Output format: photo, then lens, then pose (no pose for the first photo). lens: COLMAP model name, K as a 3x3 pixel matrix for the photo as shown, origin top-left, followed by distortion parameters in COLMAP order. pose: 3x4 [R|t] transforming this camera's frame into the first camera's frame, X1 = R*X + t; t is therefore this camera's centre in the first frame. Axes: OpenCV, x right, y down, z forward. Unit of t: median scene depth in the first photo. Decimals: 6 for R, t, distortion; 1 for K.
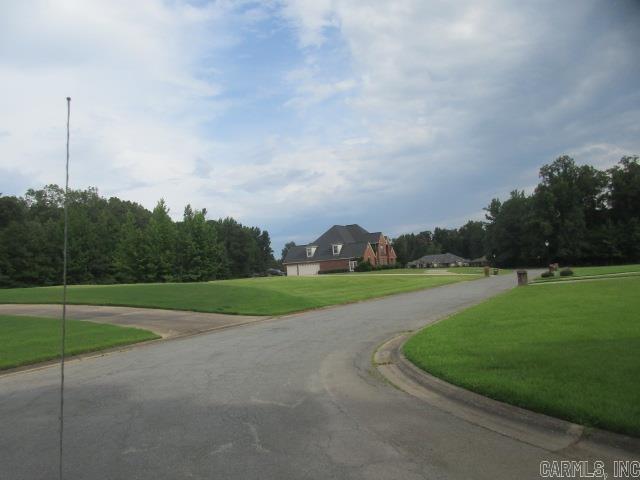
lens RADIAL K [[515.6, 0, 320.3], [0, 515.6, 239.7], [0, 0, 1]] dist [0.063734, -0.011617]
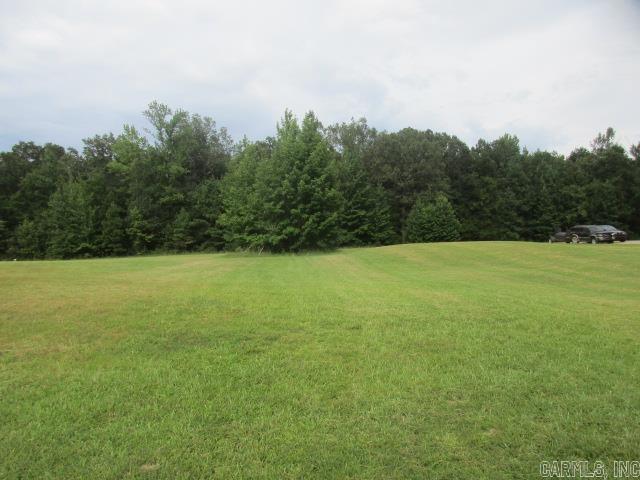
lens RADIAL K [[515.6, 0, 320.5], [0, 515.6, 236.1], [0, 0, 1]] dist [0.063734, -0.011617]
pose [[0.600286, 0.026435, -0.799348, 0.158497], [0.044982, 0.996756, 0.066744, 0.023380], [0.798519, -0.076022, 0.597150, 0.507515]]
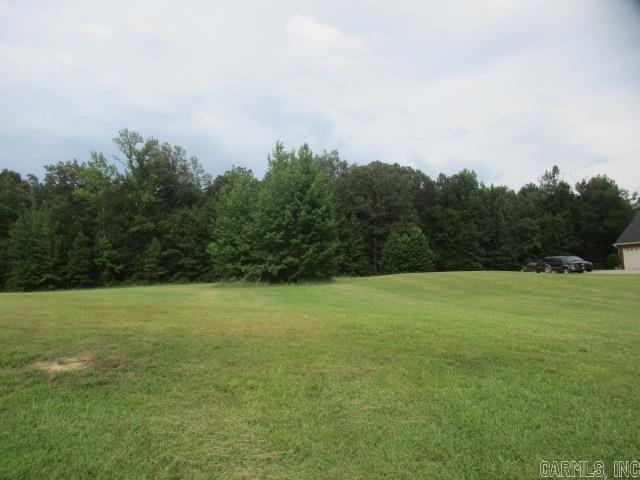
lens RADIAL K [[515.6, 0, 324.8], [0, 515.6, 237.8], [0, 0, 1]] dist [0.063734, -0.011617]
pose [[0.683460, -0.014287, -0.729848, 0.137213], [0.038482, 0.999123, 0.016479, 0.021535], [0.728973, -0.039349, 0.683411, 0.474677]]
